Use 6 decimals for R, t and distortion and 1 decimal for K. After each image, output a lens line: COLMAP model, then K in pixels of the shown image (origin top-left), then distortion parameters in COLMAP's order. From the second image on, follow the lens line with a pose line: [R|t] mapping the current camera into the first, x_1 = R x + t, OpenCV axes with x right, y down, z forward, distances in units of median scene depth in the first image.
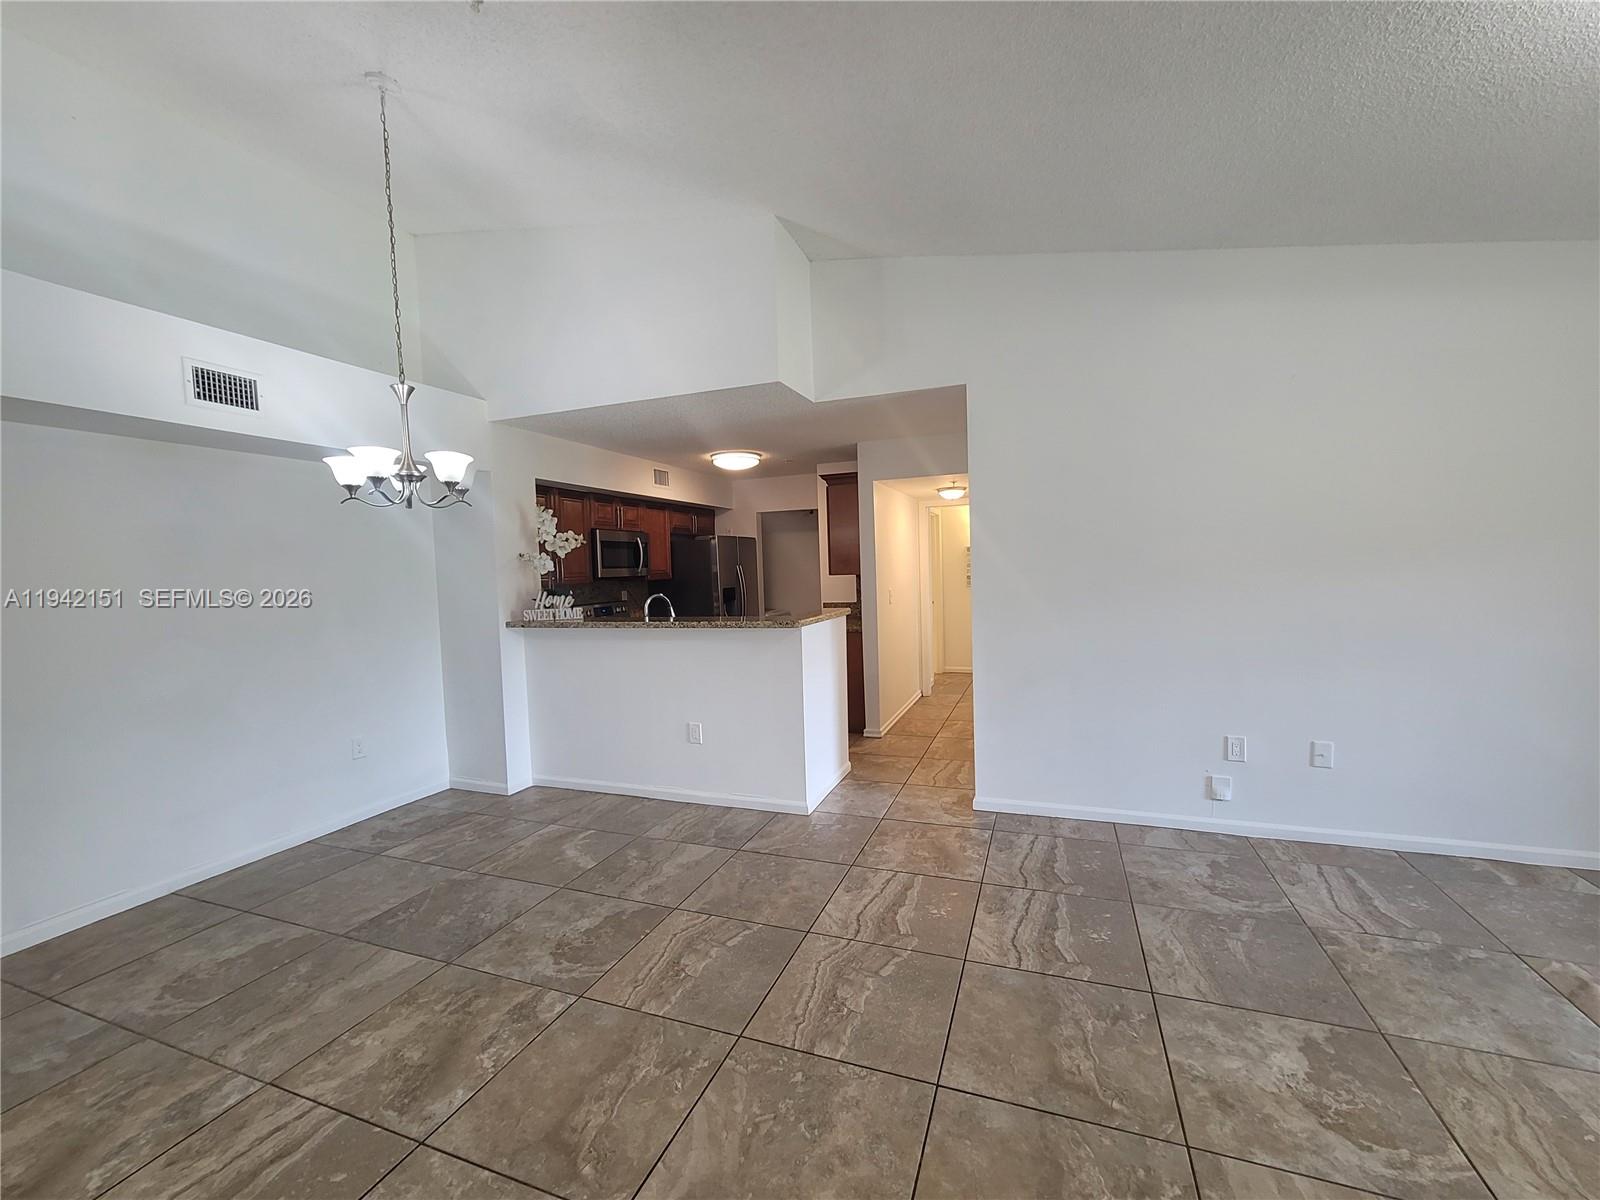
lens RADIAL K [[658.0, 0, 802.2], [0, 658.0, 614.5], [0, 0, 1]] dist [-0.006372, 0.002831]
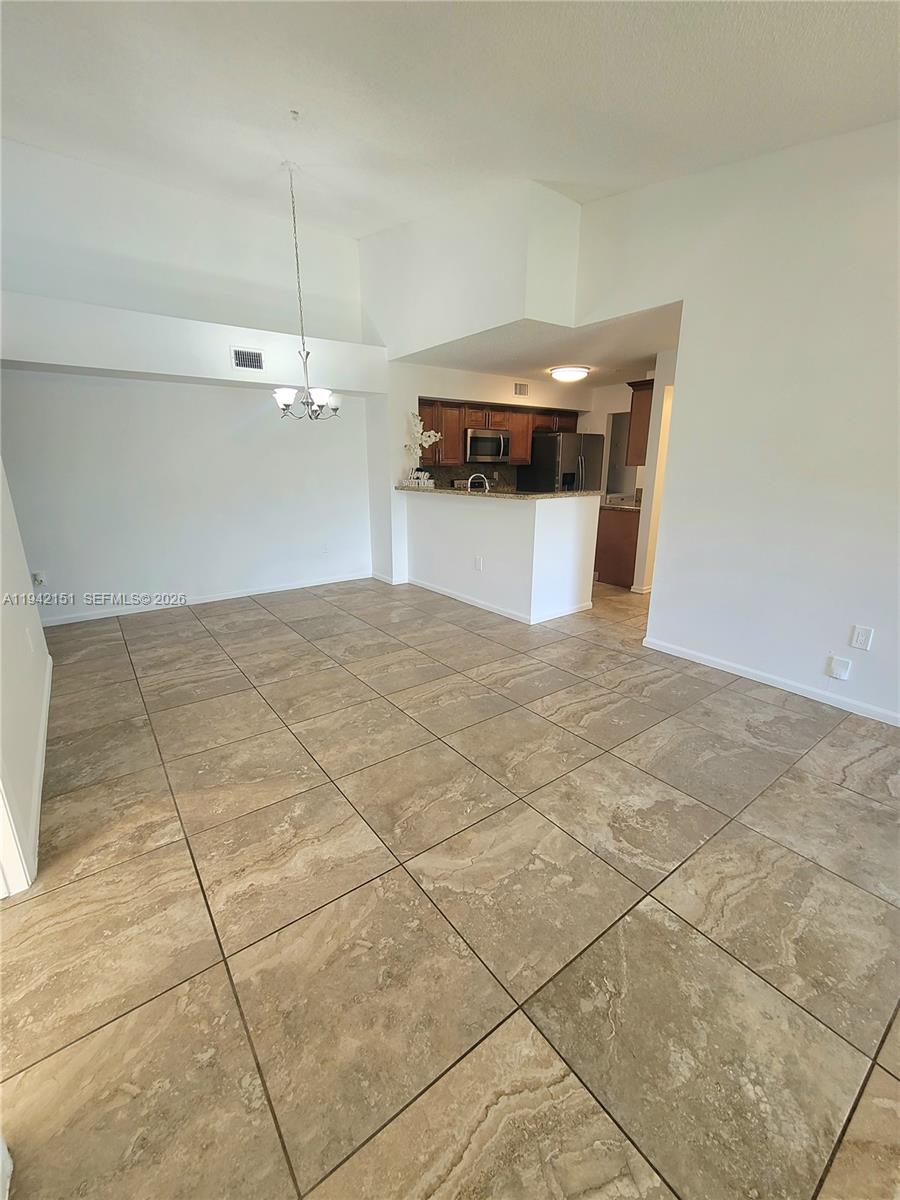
lens RADIAL K [[493.5, 0, 448.6], [0, 493.5, 610.2], [0, 0, 1]] dist [-0.006372, 0.002831]
pose [[0.838793, 0.185447, -0.511894, 0.523339], [-0.063761, 0.967193, 0.245912, -0.002074], [0.540703, -0.173631, 0.823099, -0.063111]]
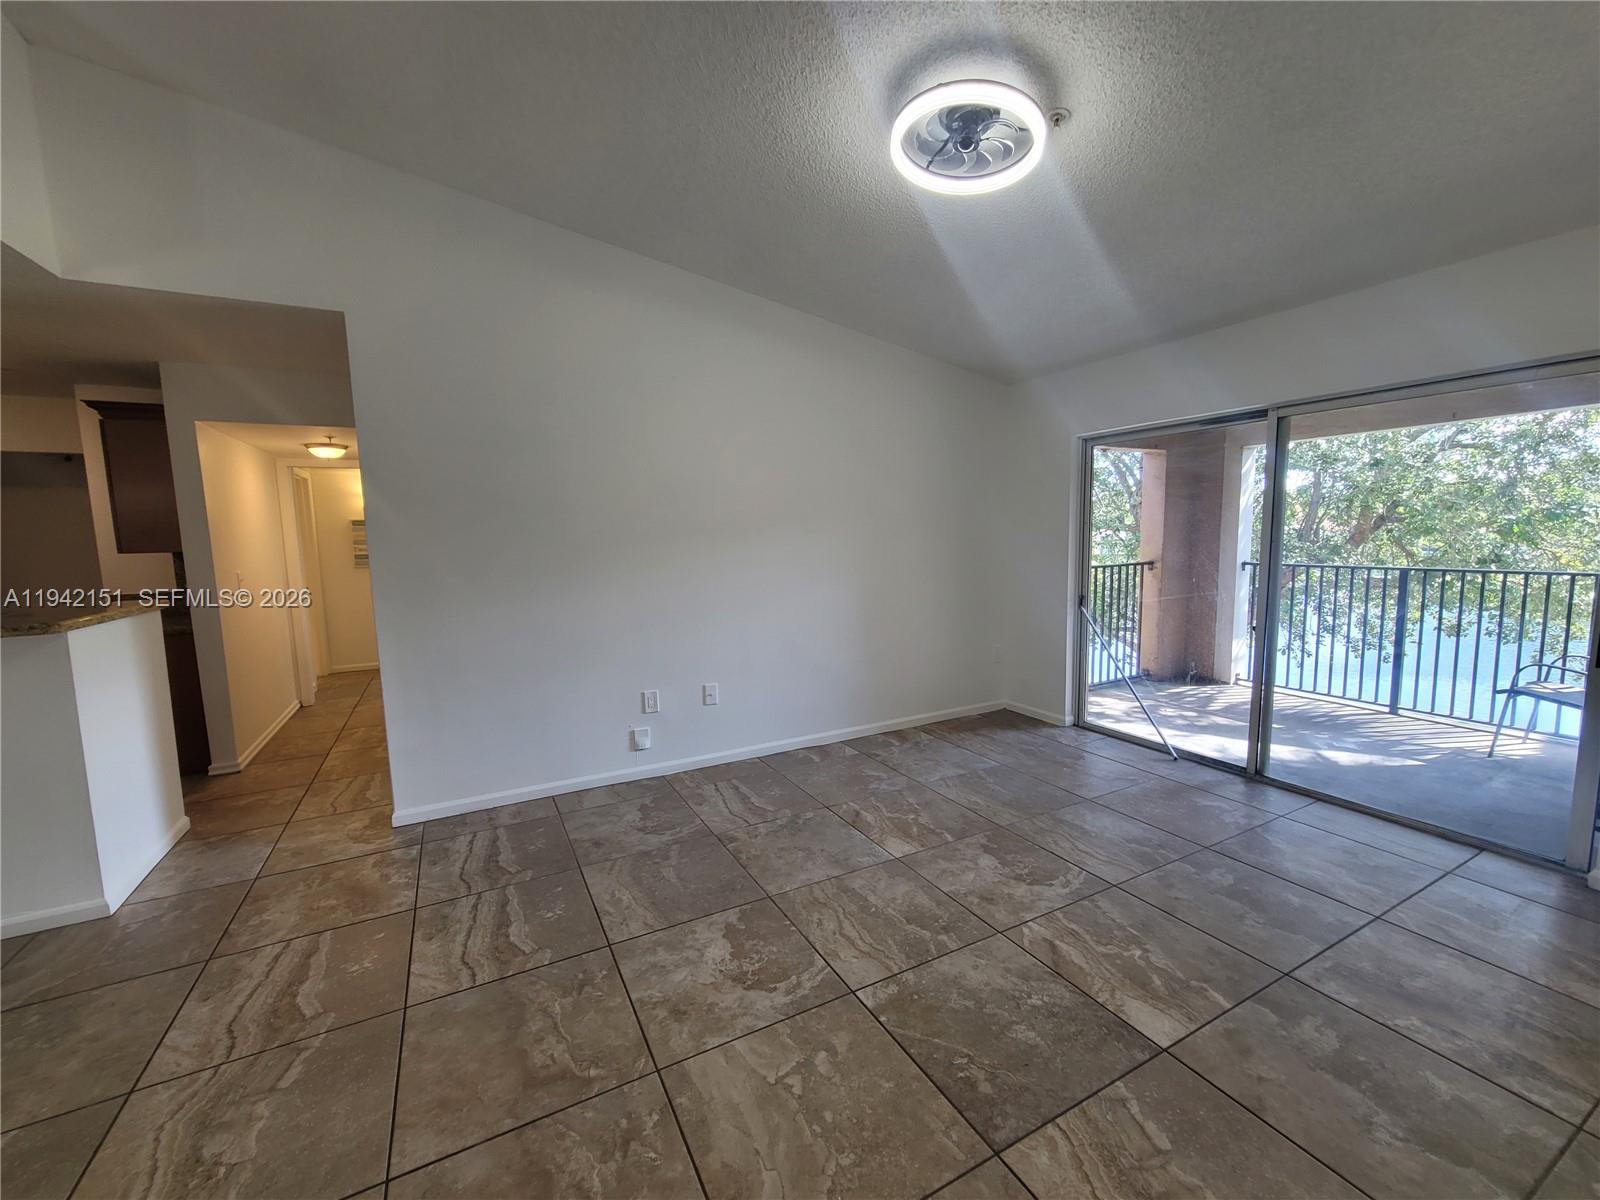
lens RADIAL K [[658.0, 0, 806.6], [0, 658.0, 607.0], [0, 0, 1]] dist [-0.006372, 0.002831]
pose [[0.657069, -0.066030, 0.750933, -0.006398], [0.053602, 0.997727, 0.040830, 0.009208], [-0.751922, 0.013423, 0.659115, 0.047751]]
